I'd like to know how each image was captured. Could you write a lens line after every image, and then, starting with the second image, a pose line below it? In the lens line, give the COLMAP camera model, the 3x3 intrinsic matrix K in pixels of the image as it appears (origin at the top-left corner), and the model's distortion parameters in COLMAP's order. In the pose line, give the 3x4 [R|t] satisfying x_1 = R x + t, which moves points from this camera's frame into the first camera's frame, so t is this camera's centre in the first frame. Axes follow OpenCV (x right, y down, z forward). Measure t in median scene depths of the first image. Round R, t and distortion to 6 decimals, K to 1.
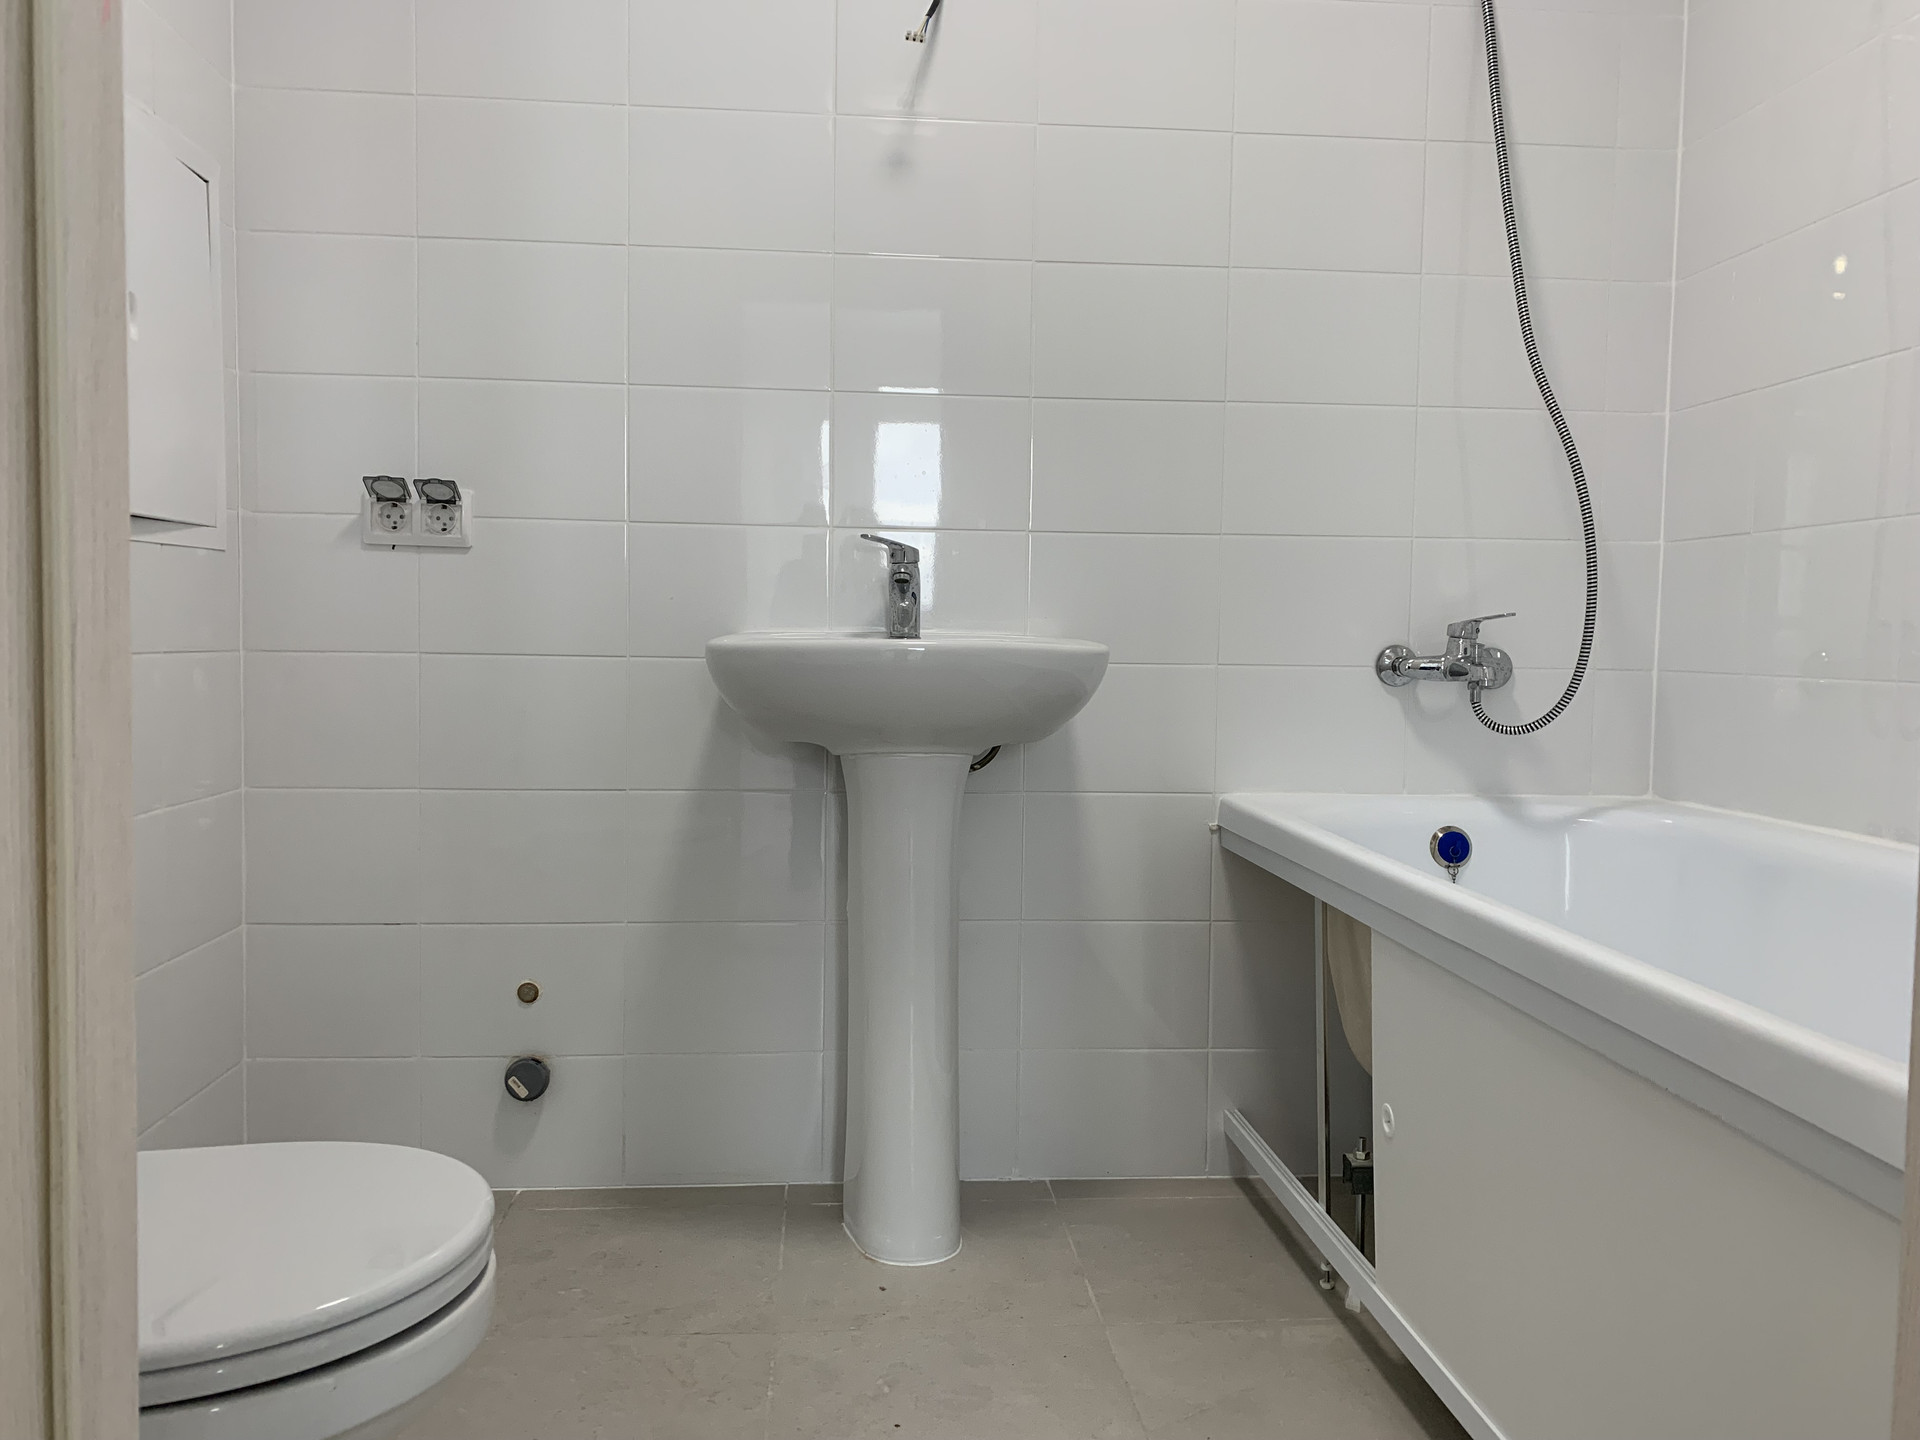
lens RADIAL K [[1453.6, 0, 968.6], [0, 1453.6, 724.4], [0, 0, 1]] dist [0.026847, -0.042623]
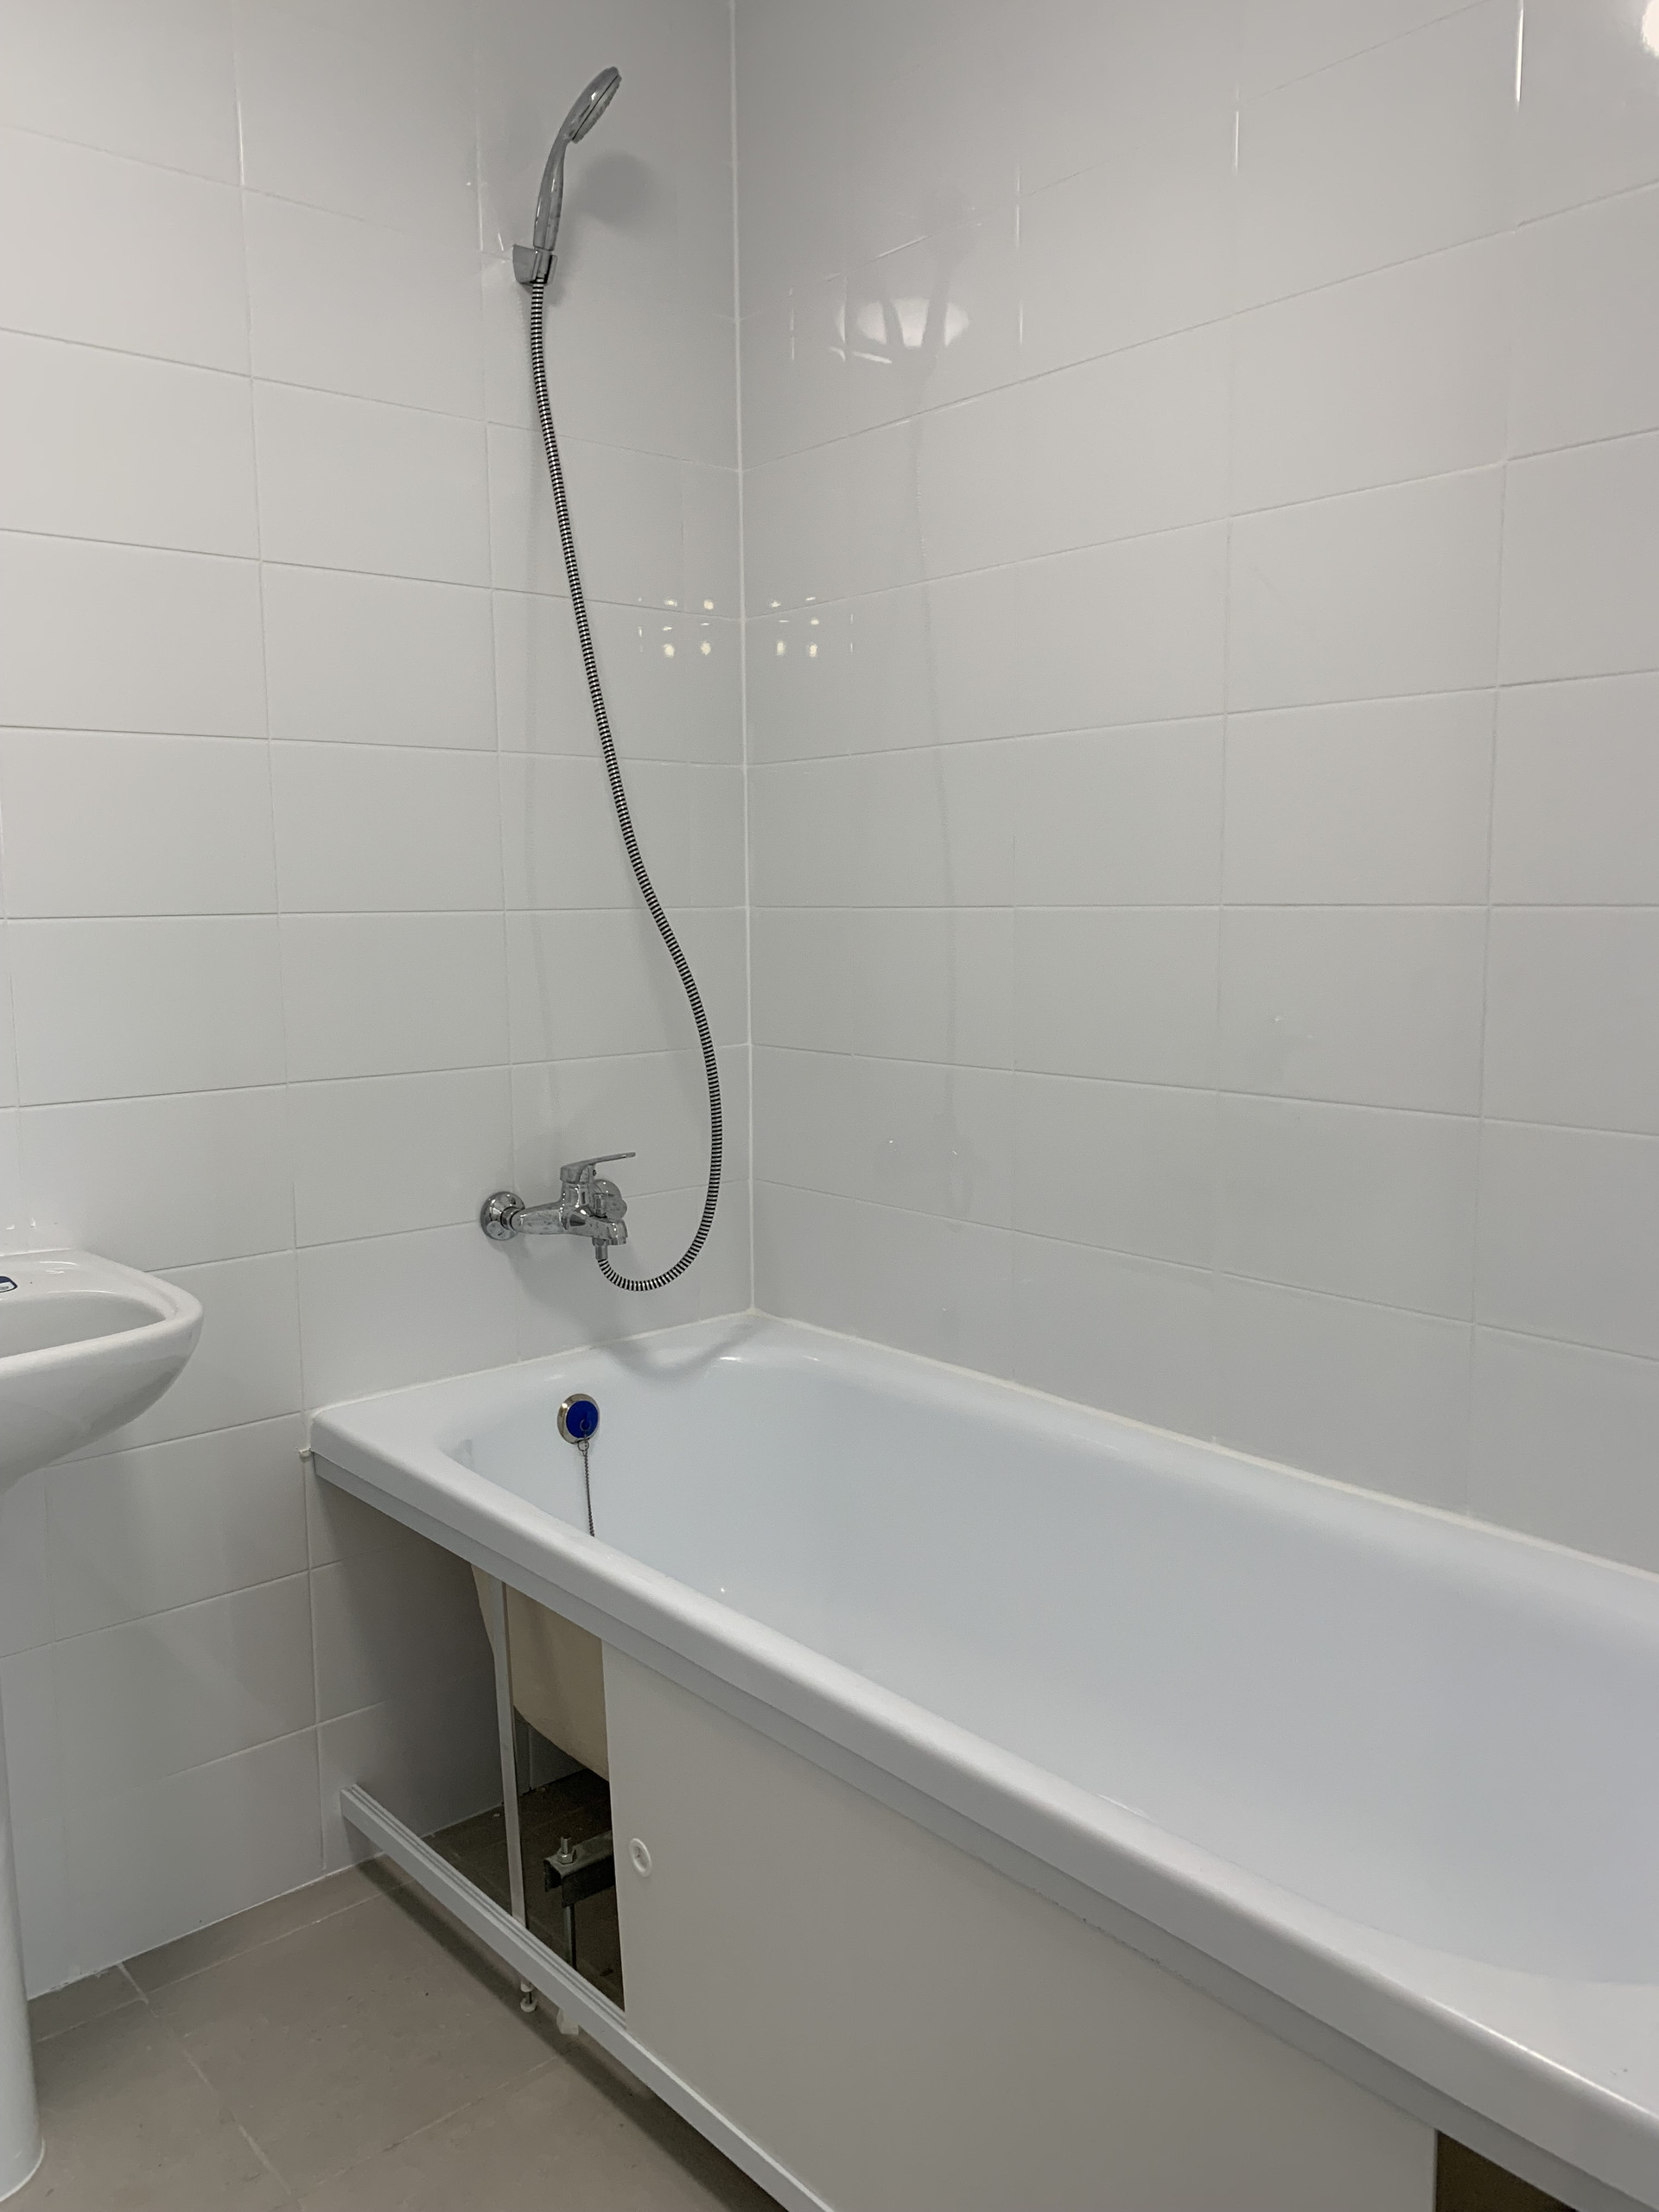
lens RADIAL K [[1674.7, 0, 848.0], [0, 1674.7, 1086.2], [0, 0, 1]] dist [0.026847, -0.042623]
pose [[0.803945, -0.087021, 0.588302, -0.121104], [0.054888, 0.995871, 0.072300, -0.189090], [-0.592165, -0.025835, 0.805403, 0.103747]]
